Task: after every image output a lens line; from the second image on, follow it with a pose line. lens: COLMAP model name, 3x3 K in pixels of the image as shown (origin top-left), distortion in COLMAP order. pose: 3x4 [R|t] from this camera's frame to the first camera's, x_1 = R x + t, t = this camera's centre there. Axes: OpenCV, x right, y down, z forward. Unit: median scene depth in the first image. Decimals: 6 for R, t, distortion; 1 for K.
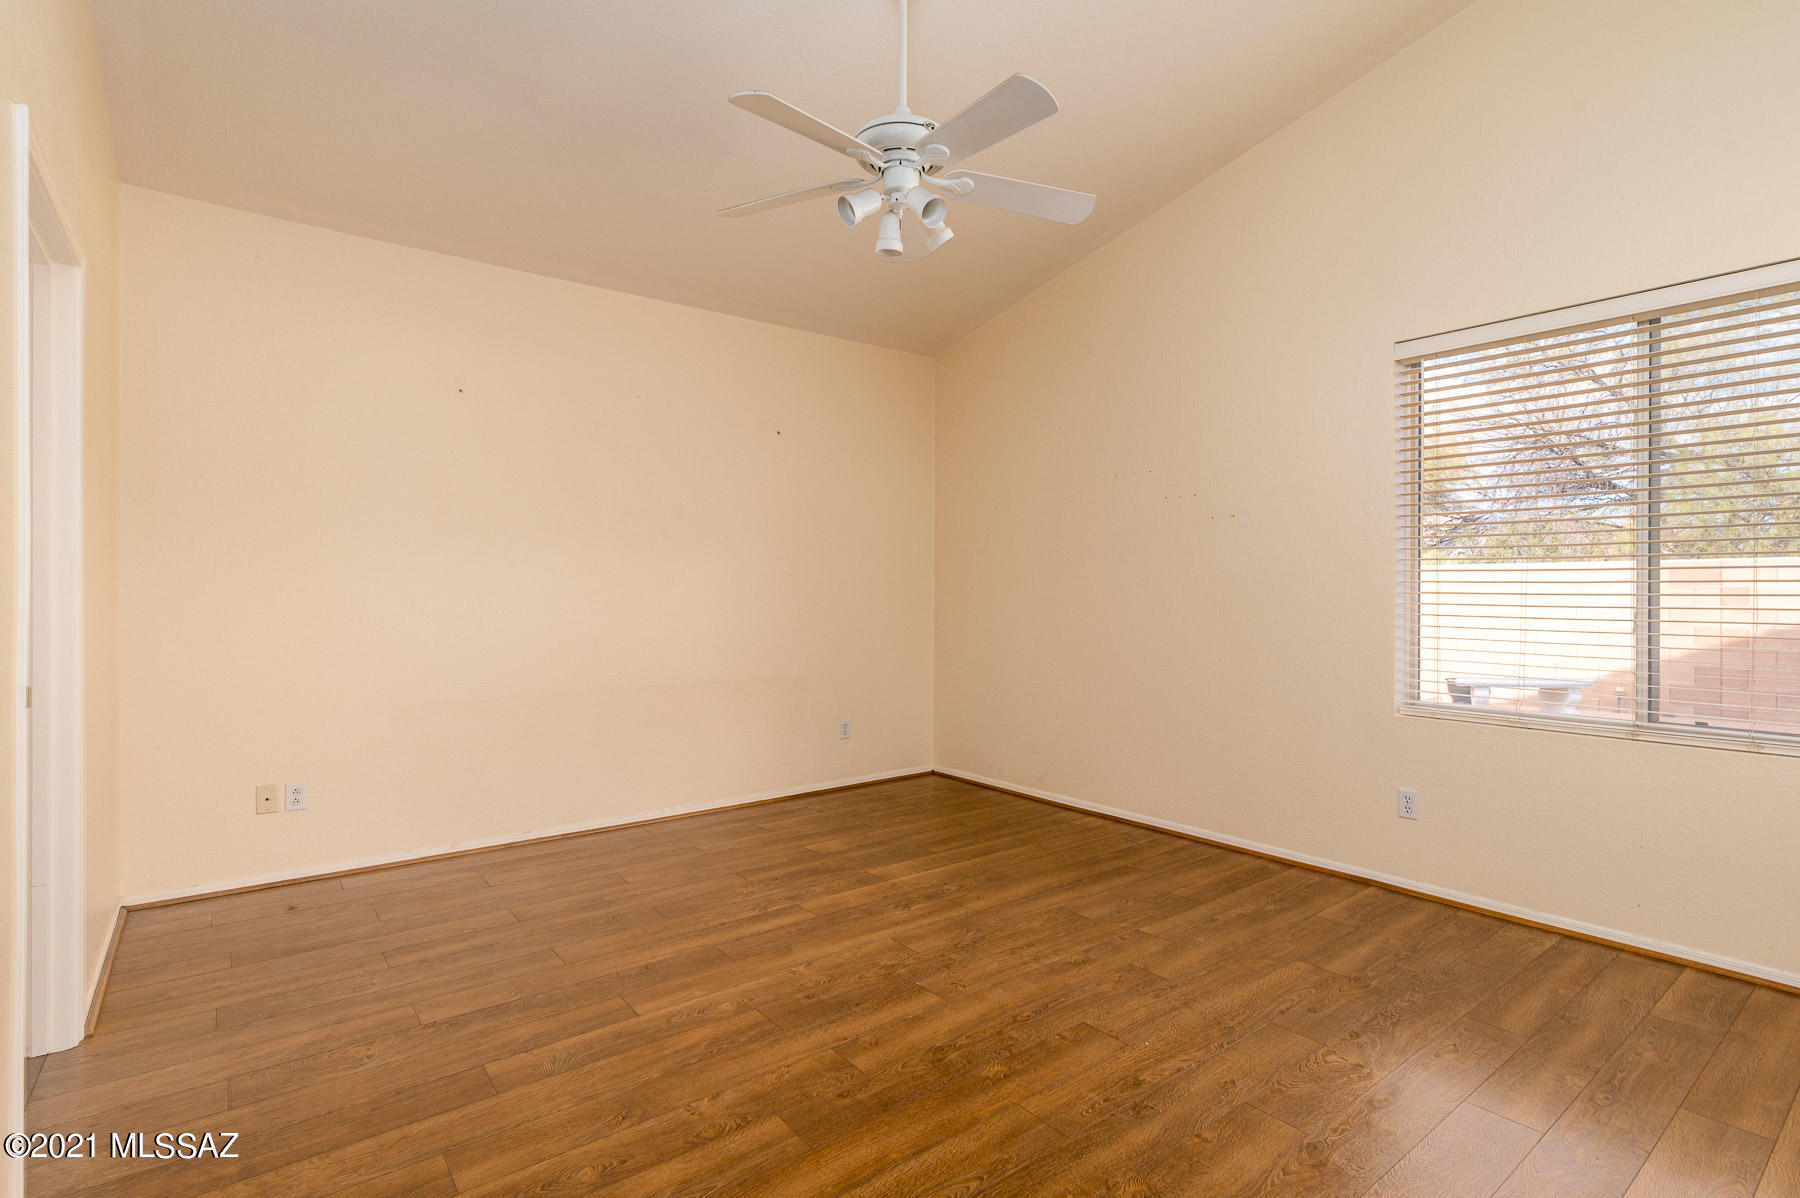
lens RADIAL K [[865.5, 0, 902.1], [0, 865.5, 595.2], [0, 0, 1]] dist [-0.002398, 0.001036]
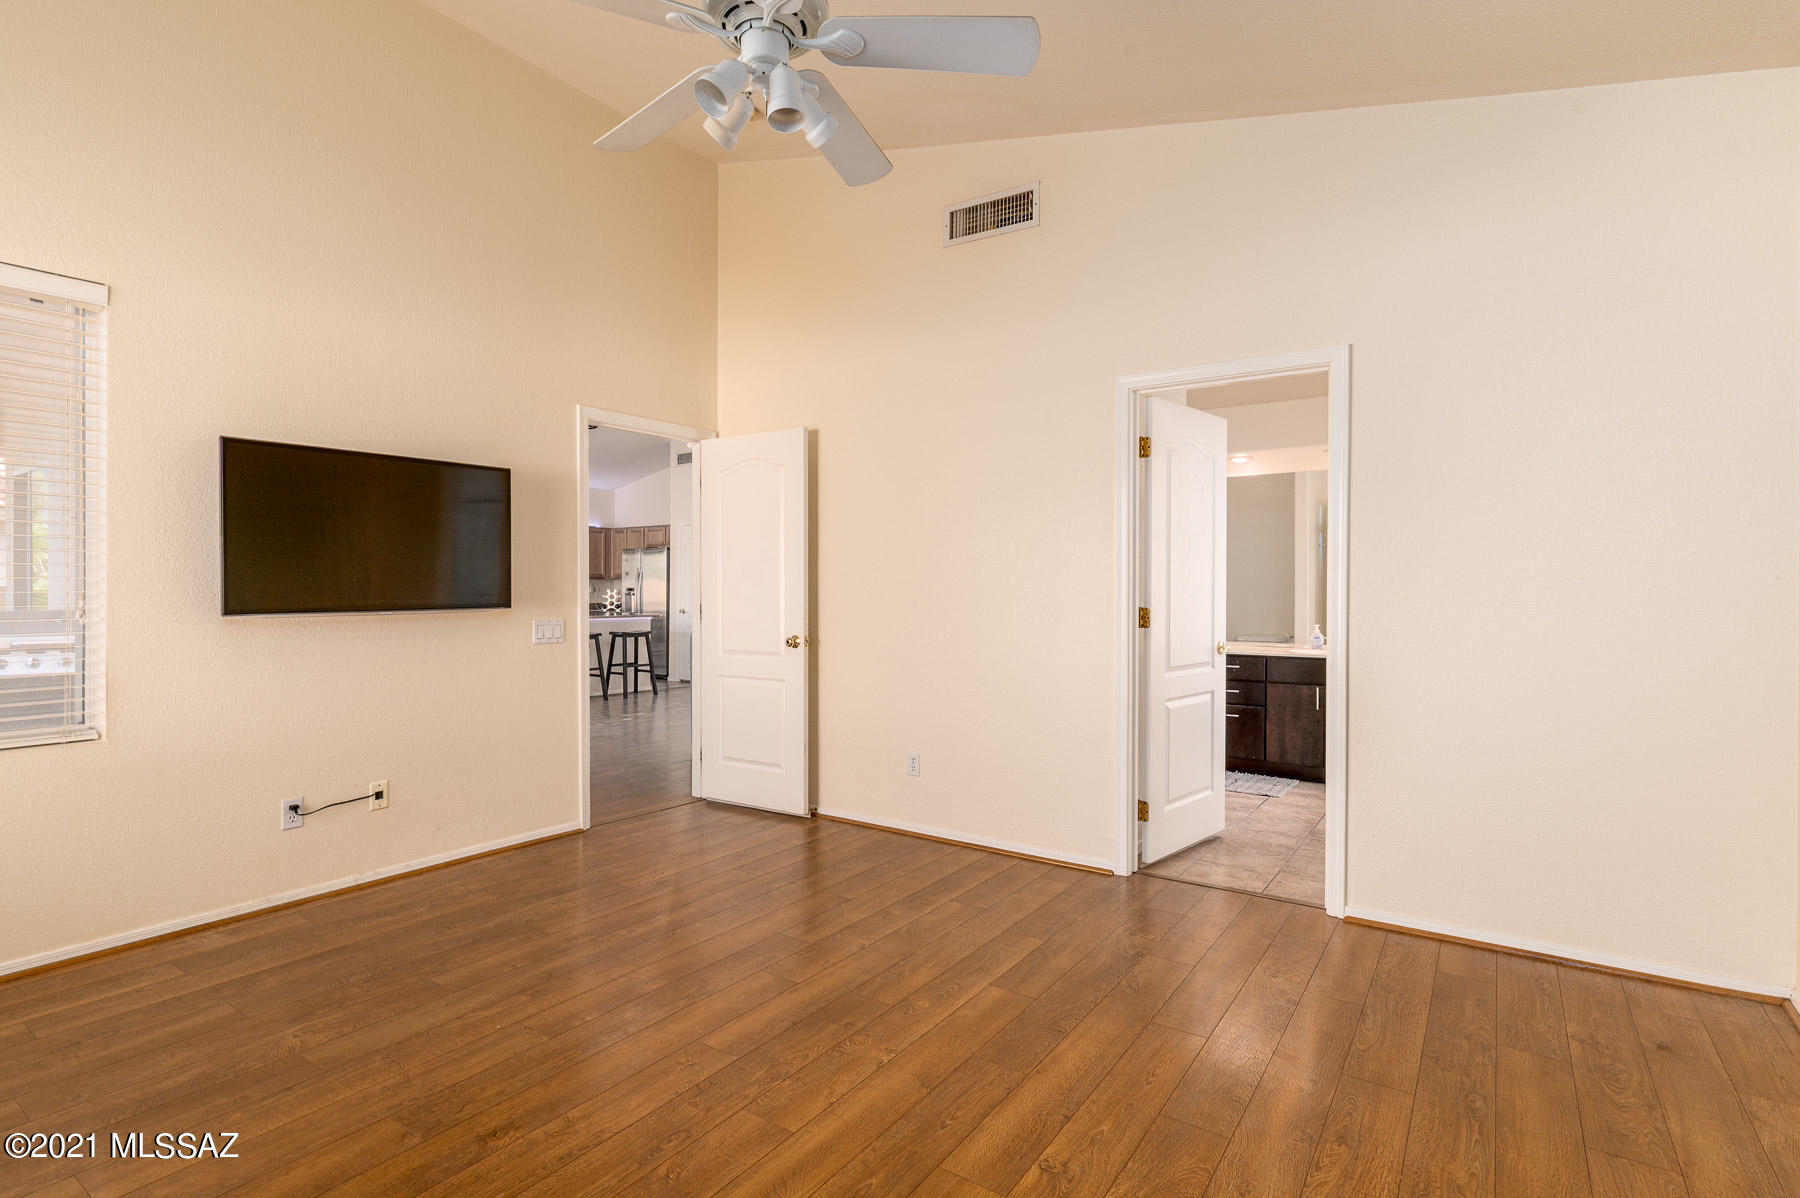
lens RADIAL K [[865.5, 0, 902.1], [0, 865.5, 595.2], [0, 0, 1]] dist [-0.002398, 0.001036]
pose [[-0.953321, -0.001024, -0.301956, 0.123902], [-0.005324, 0.999896, 0.013419, -0.012720], [0.301911, 0.014400, -0.953227, 1.945542]]
